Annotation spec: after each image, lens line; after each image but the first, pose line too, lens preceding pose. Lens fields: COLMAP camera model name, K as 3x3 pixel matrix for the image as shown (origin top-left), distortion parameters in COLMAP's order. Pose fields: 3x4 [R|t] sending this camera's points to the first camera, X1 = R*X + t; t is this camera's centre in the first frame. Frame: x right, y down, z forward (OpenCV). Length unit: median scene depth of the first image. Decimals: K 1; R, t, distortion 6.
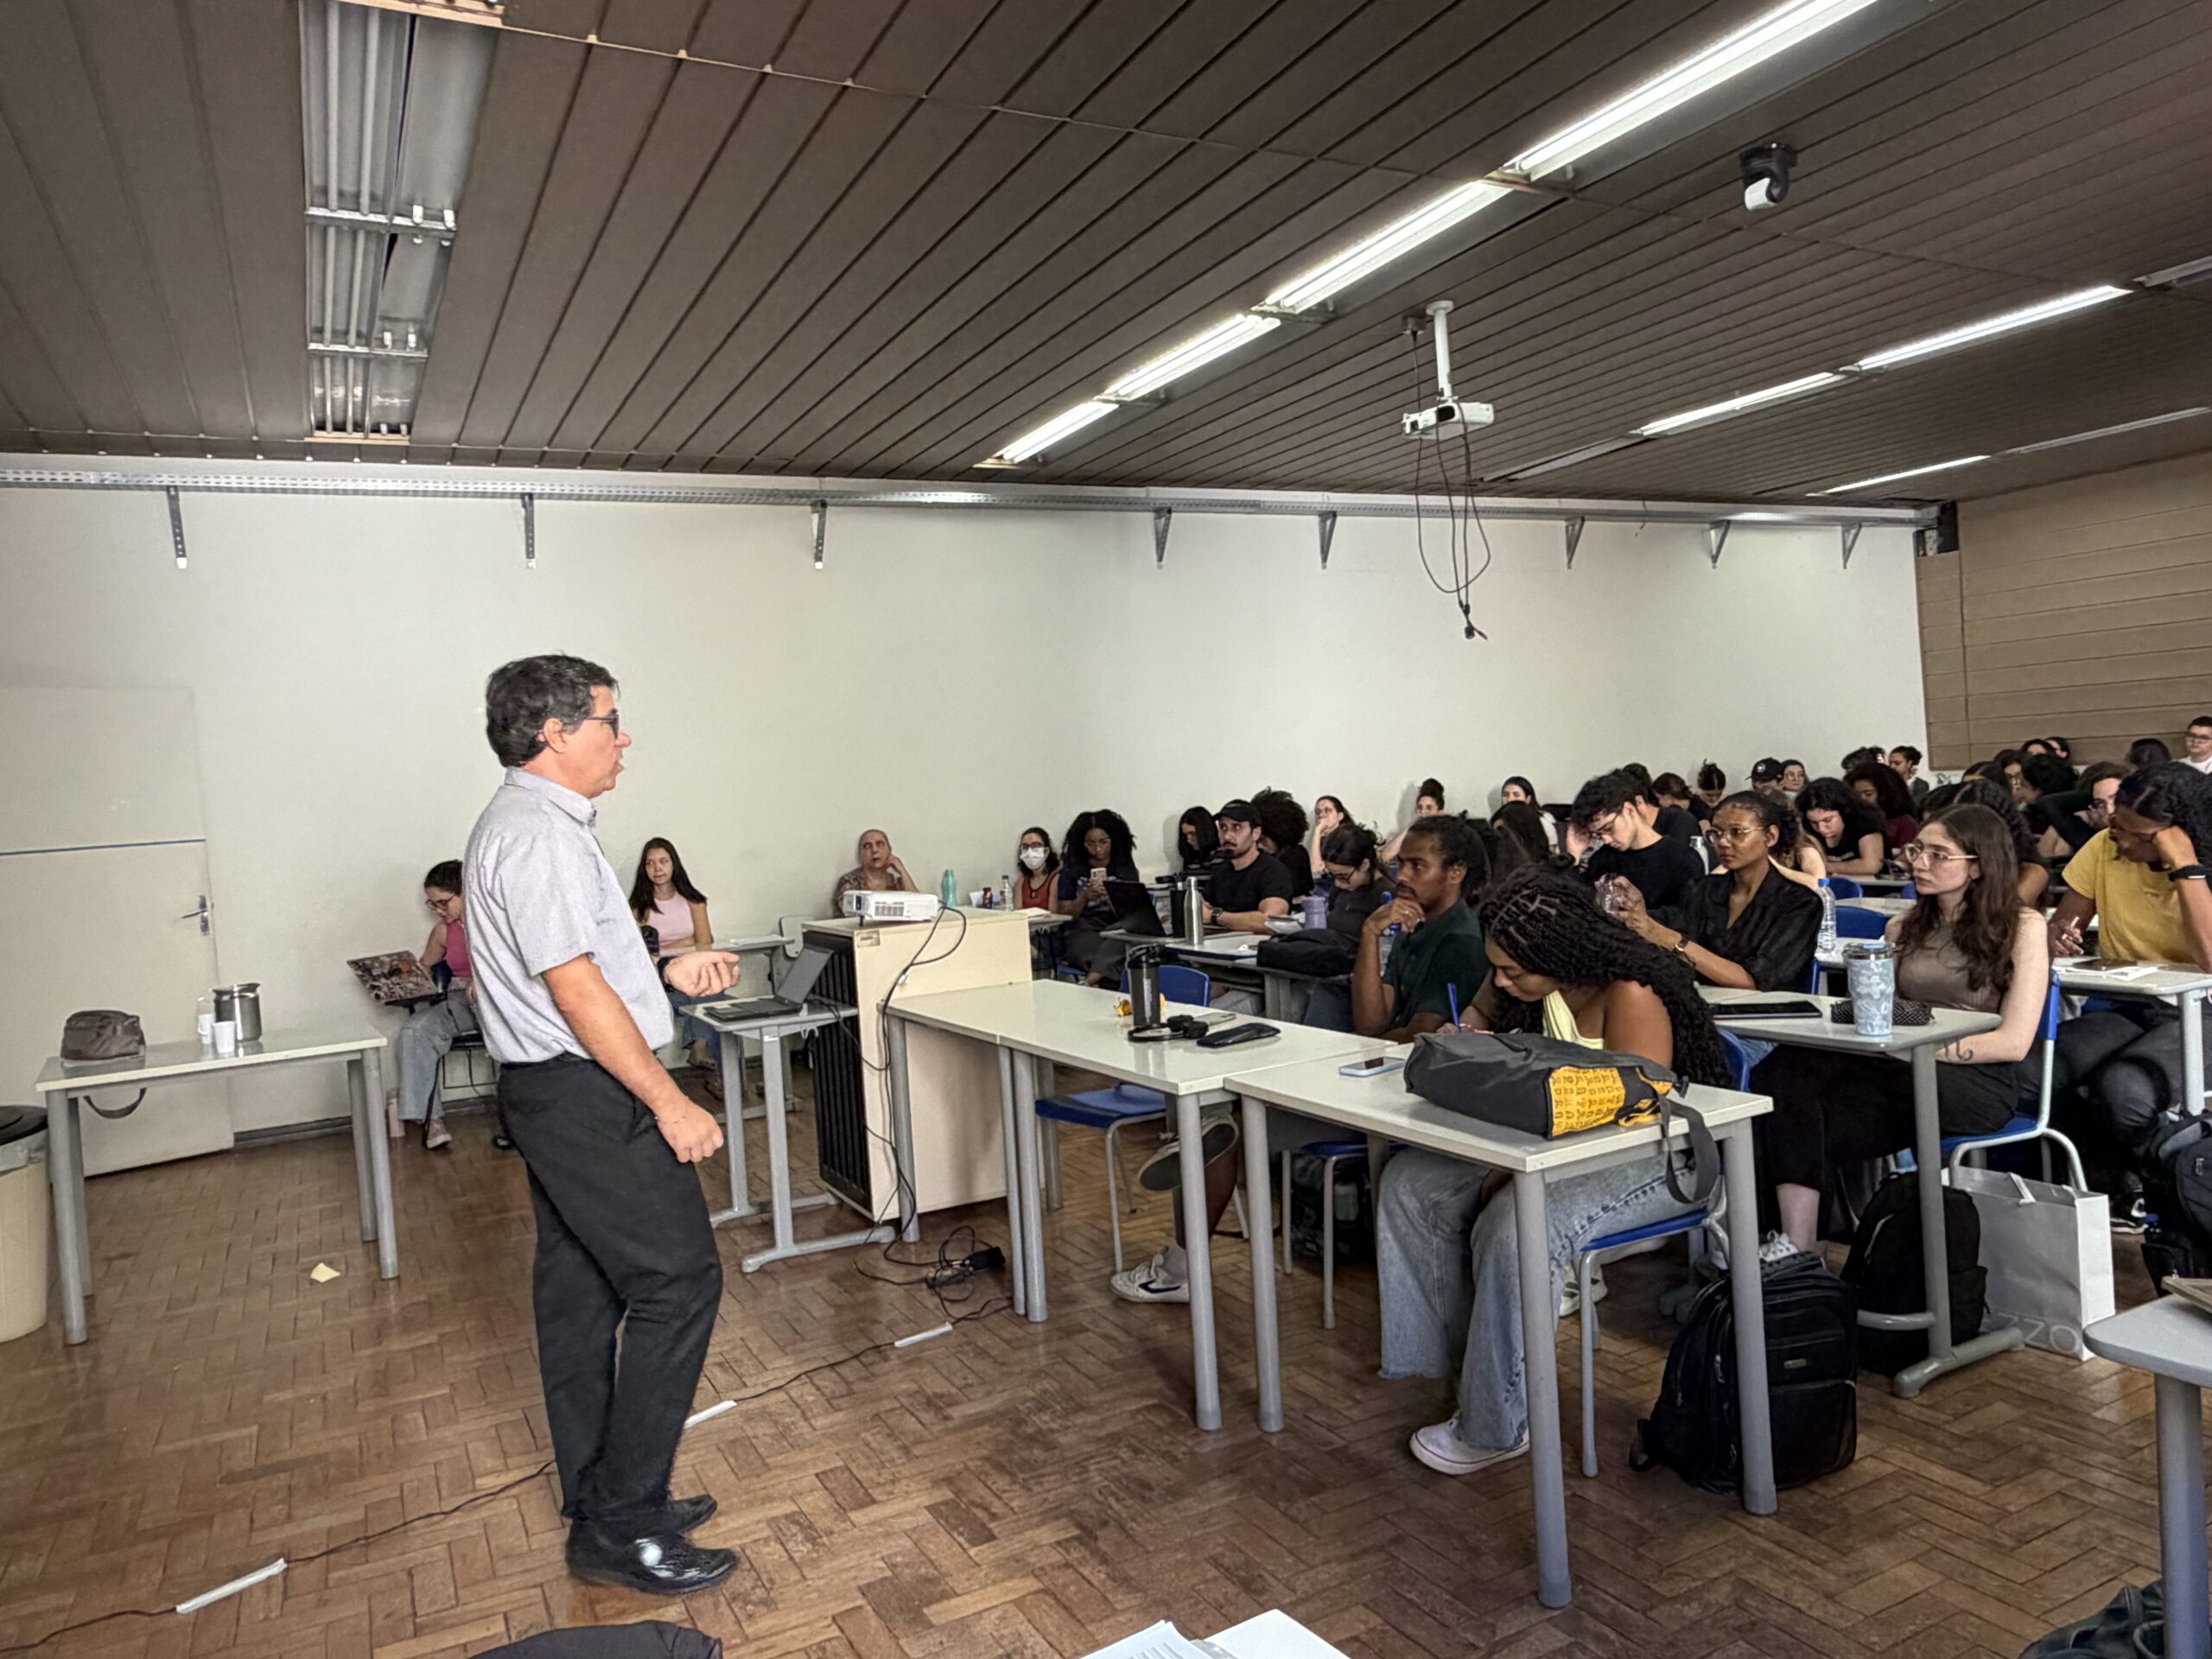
lens RADIAL K [[1495.6, 0, 1106.0], [0, 1495.6, 828.0], [0, 0, 1]] dist [-0.012808, 0.002583]
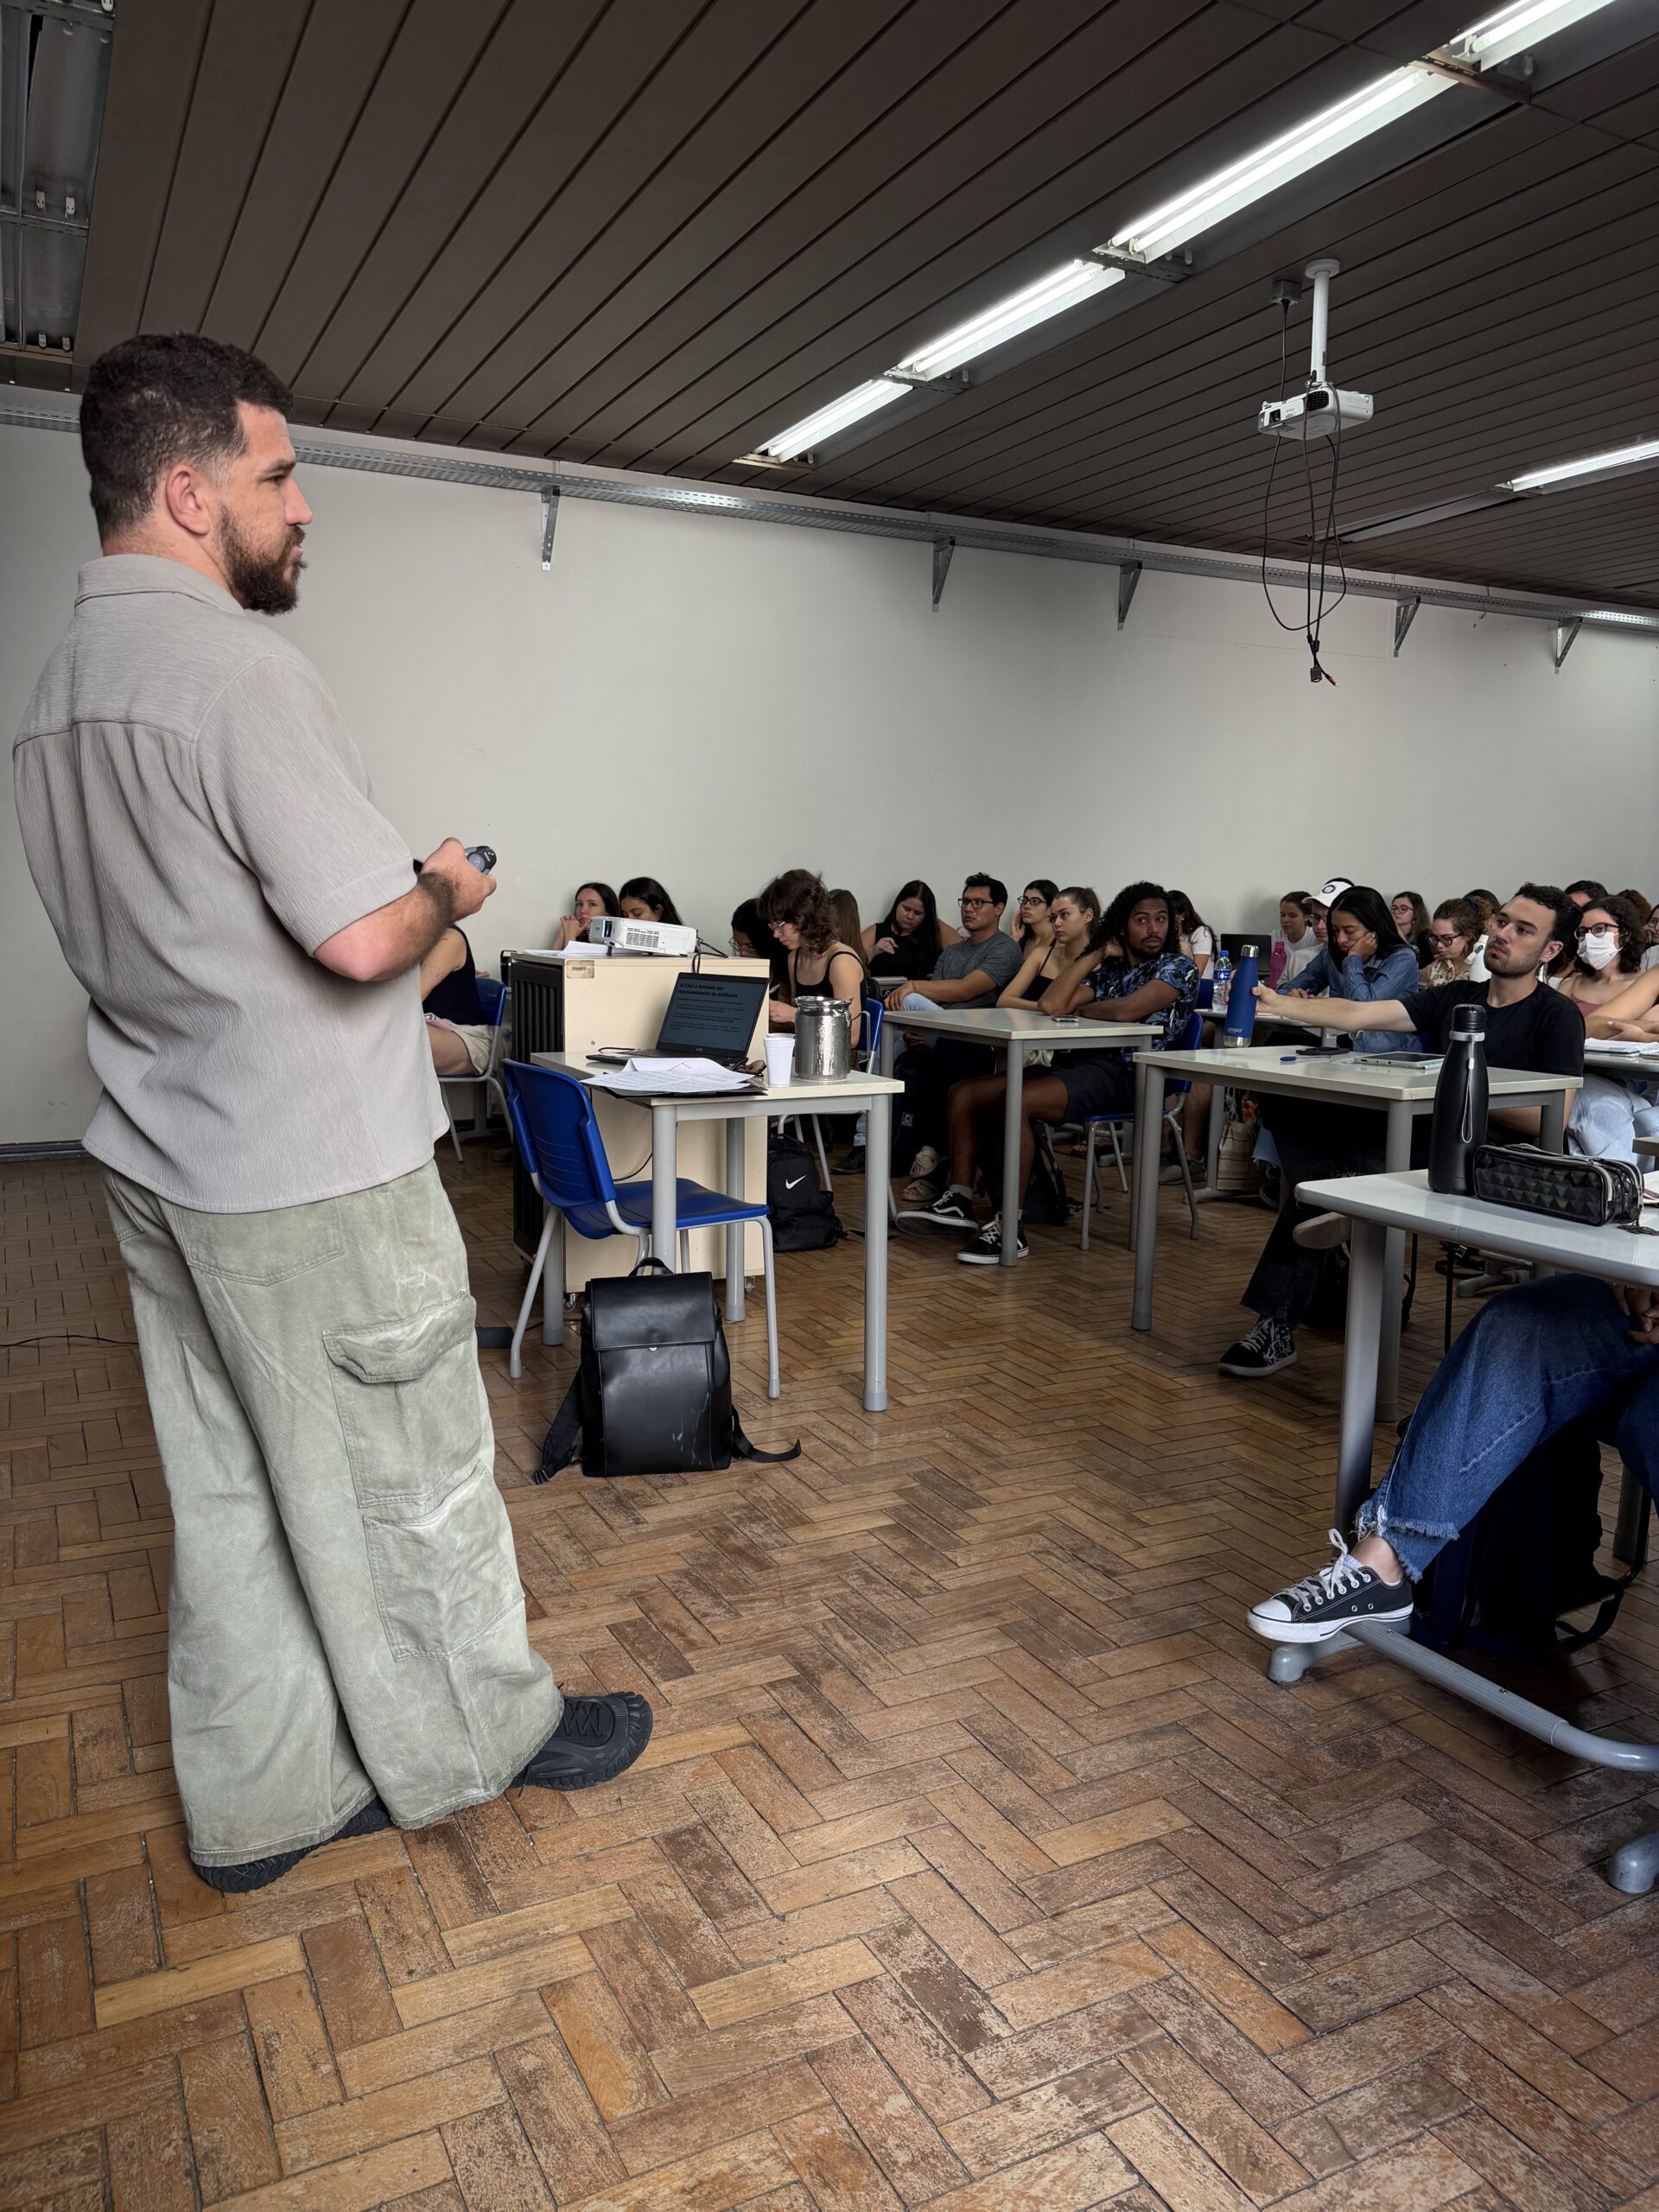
lens RADIAL K [[1559.7, 0, 809.1], [0, 1559.7, 1110.9], [0, 0, 1]] dist [0.030143, -0.045509]
pose [[0.996596, 0.082349, -0.003907, -0.028069], [-0.081459, 0.990906, 0.107098, 0.072001], [0.012691, -0.106415, 0.994241, 0.170756]]
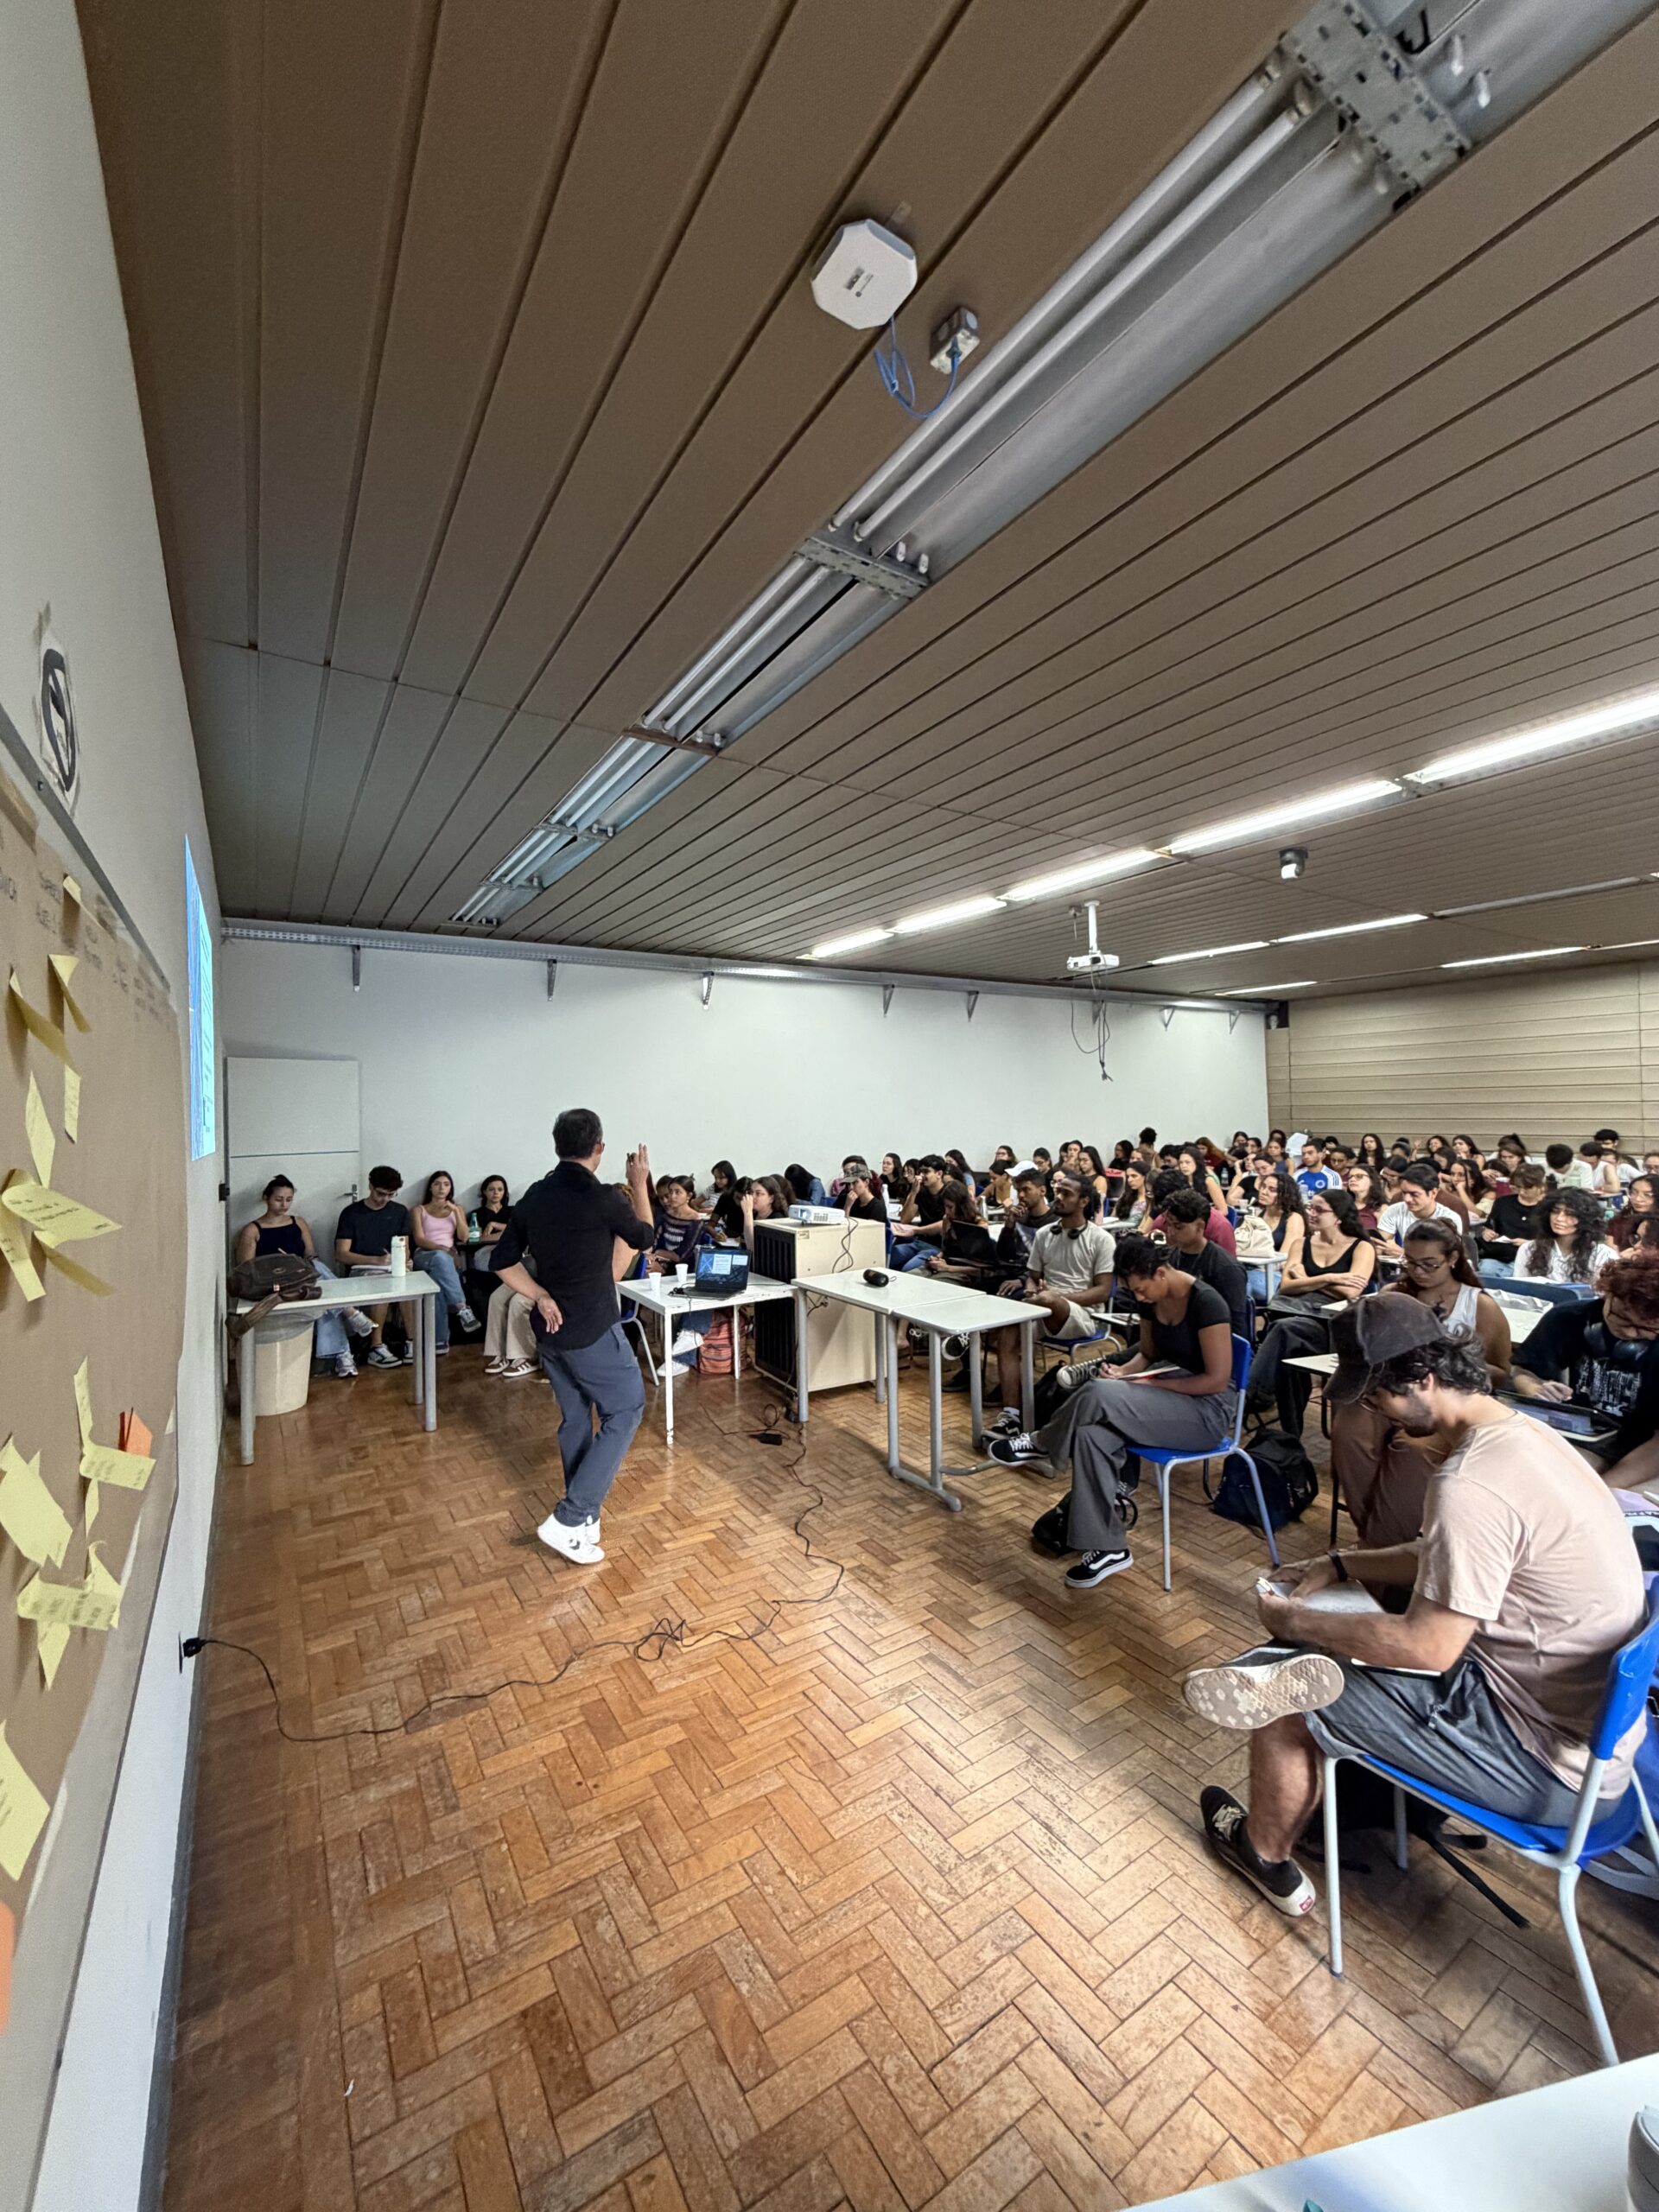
lens RADIAL K [[883.0, 0, 826.0], [0, 883.0, 1082.9], [0, 0, 1]] dist [-0.011981, 0.000039]
pose [[0.994999, 0.054580, 0.083654, -0.344442], [-0.048556, 0.996191, -0.072427, -0.048744], [-0.087289, 0.068003, 0.993859, -0.105569]]
